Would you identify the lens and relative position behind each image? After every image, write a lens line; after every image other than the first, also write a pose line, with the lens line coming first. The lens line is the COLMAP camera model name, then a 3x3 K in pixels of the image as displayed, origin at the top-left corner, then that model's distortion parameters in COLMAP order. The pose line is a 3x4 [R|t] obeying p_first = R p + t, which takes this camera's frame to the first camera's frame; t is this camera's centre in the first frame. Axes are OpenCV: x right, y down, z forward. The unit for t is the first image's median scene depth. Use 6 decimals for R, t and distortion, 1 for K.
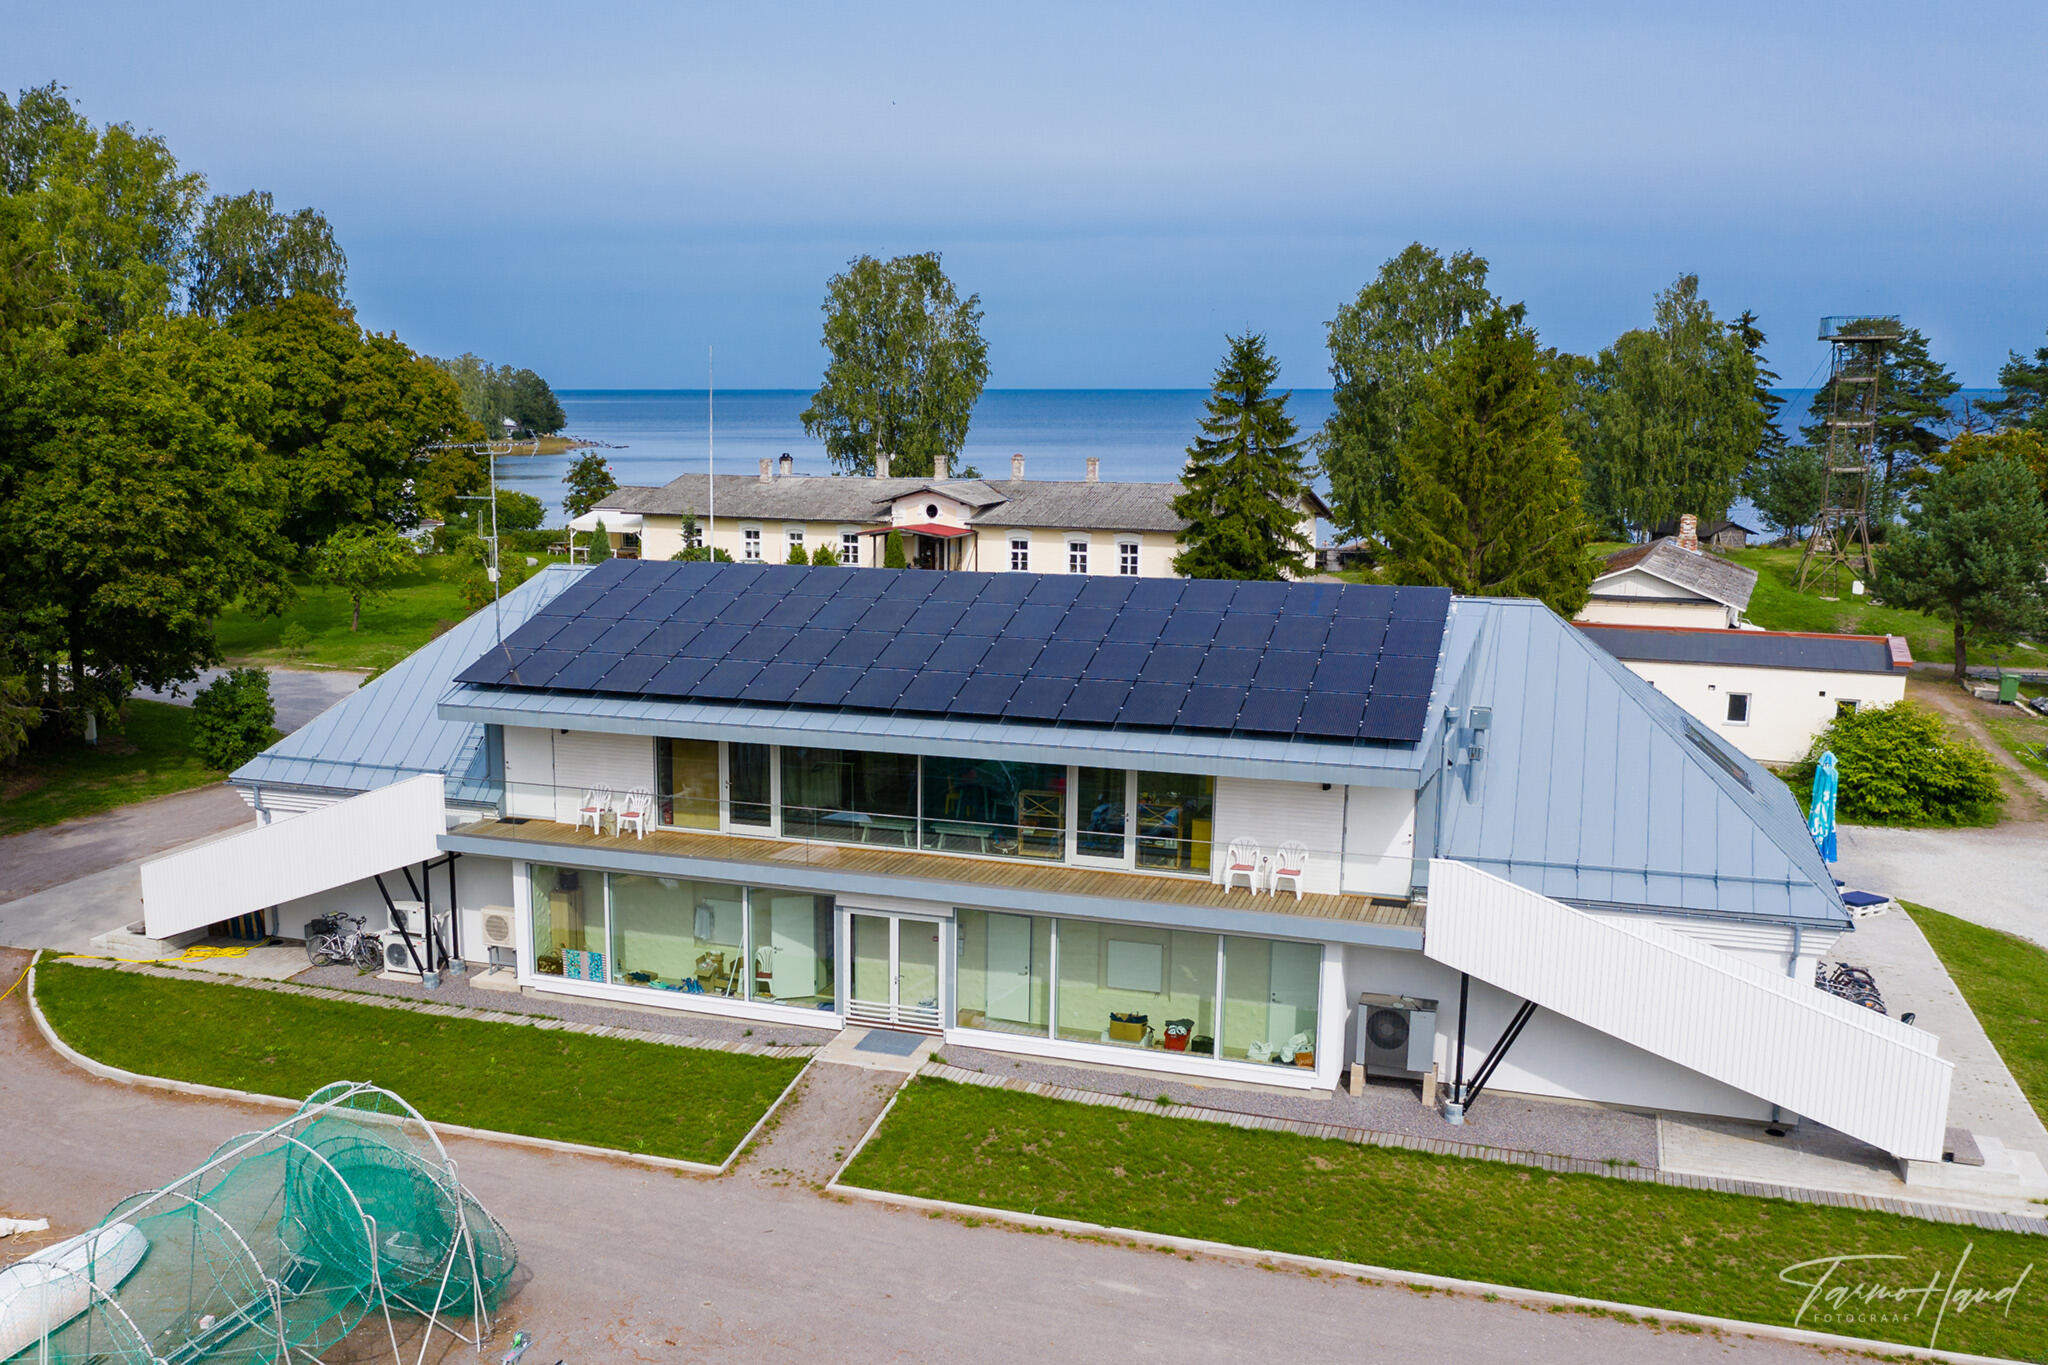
lens RADIAL K [[1844.0, 0, 900.8], [0, 1844.0, 717.5], [0, 0, 1]] dist [-0.015070, -0.005247]
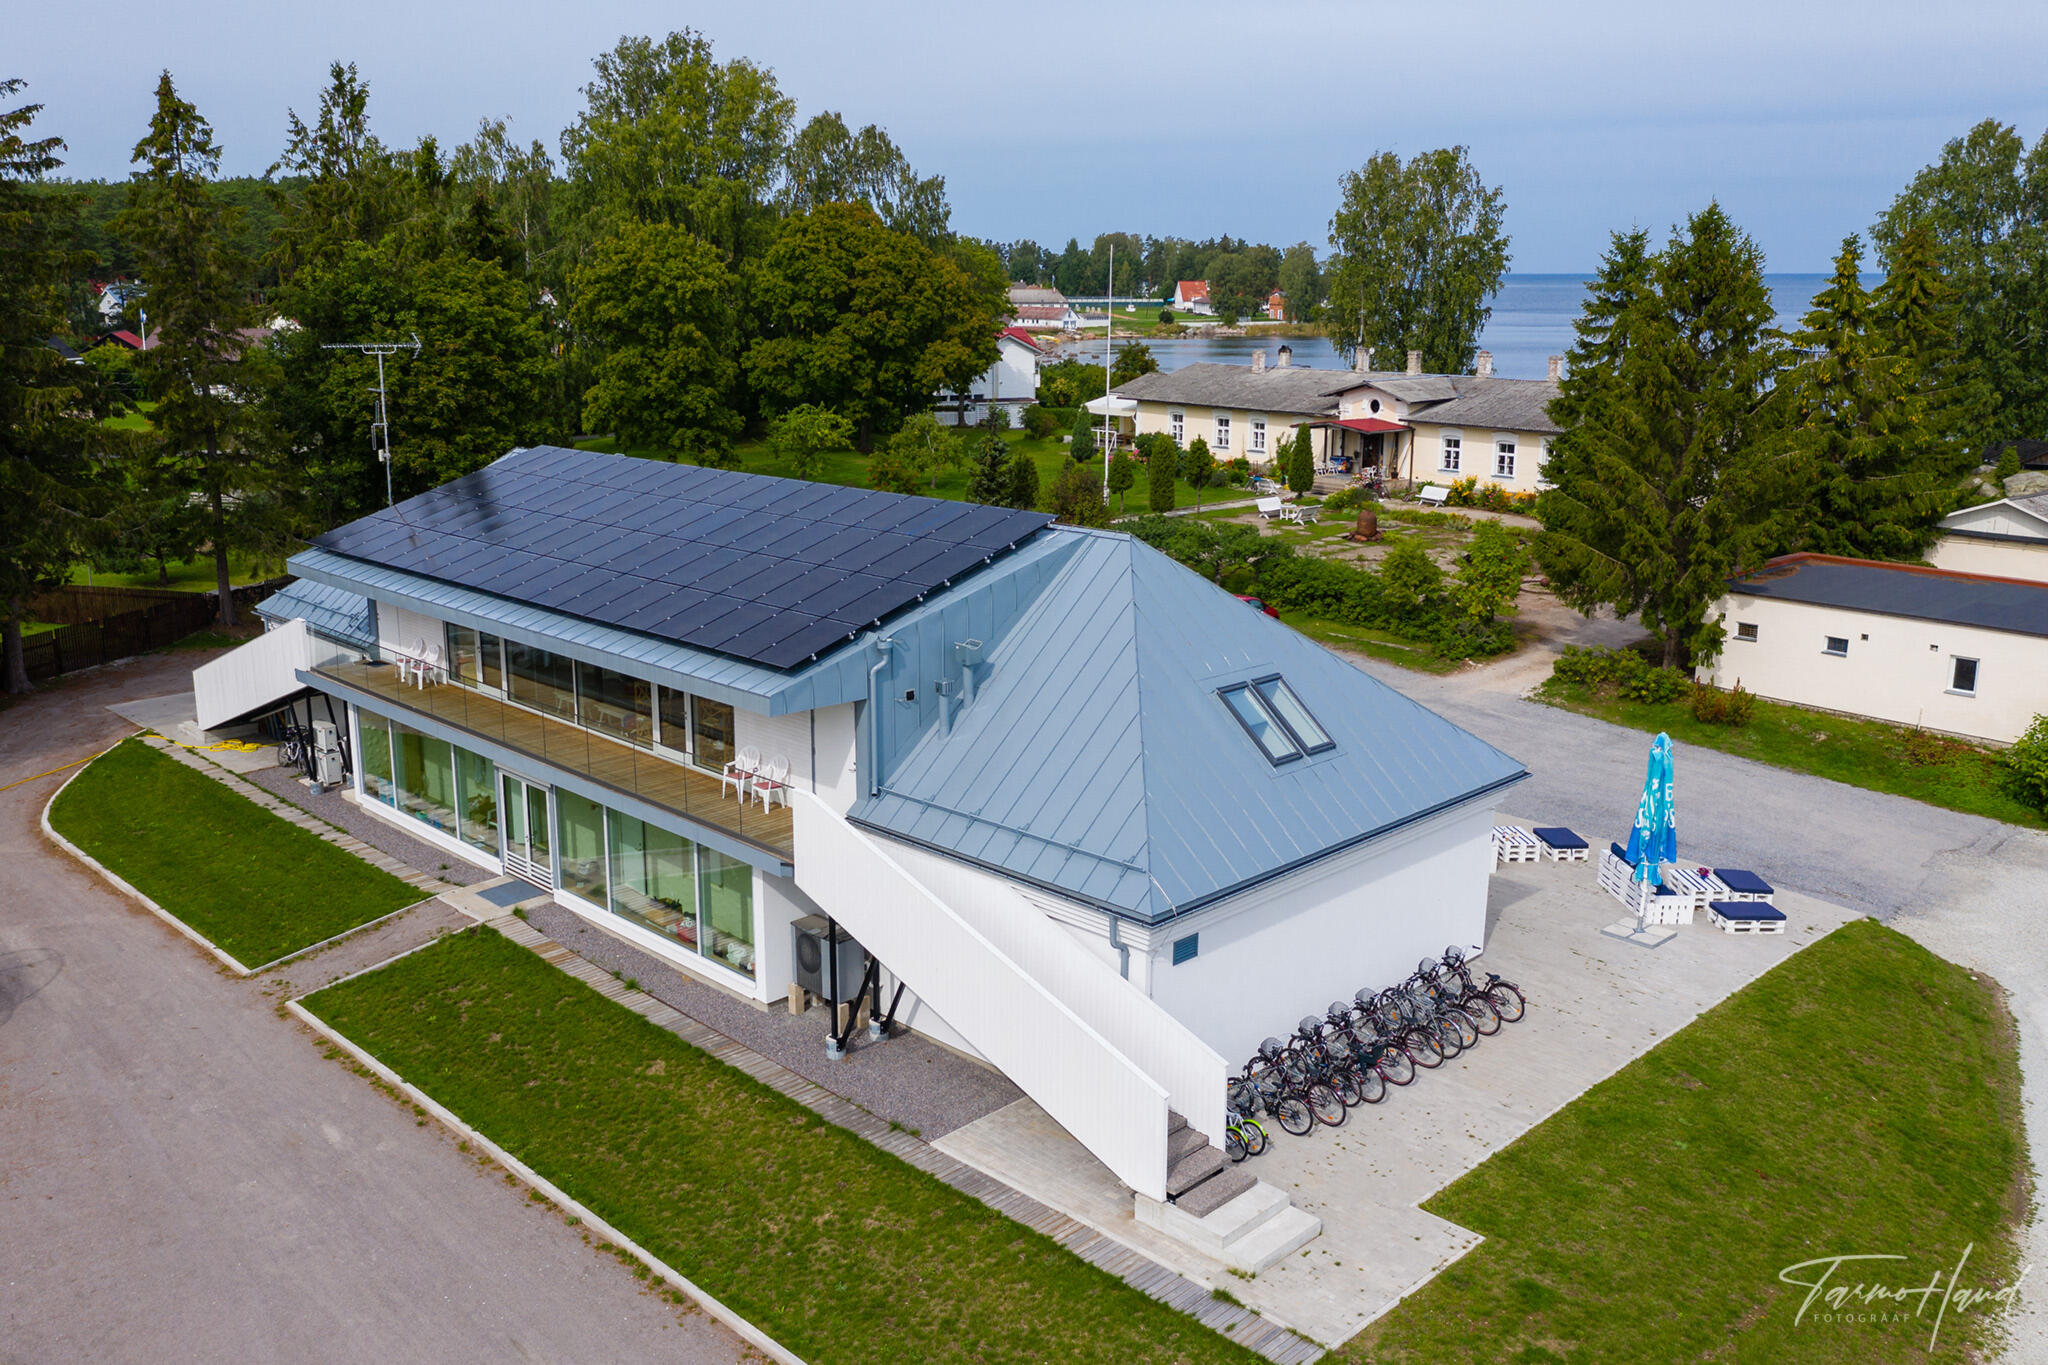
lens RADIAL K [[1696.0, 0, 958.8], [0, 1696.0, 618.9], [0, 0, 1]] dist [-0.011116, -0.004556]
pose [[0.905530, 0.084968, -0.415687, 0.215992], [-0.074969, 0.996369, 0.040350, -0.016696], [0.417606, -0.005374, 0.908612, 0.061148]]
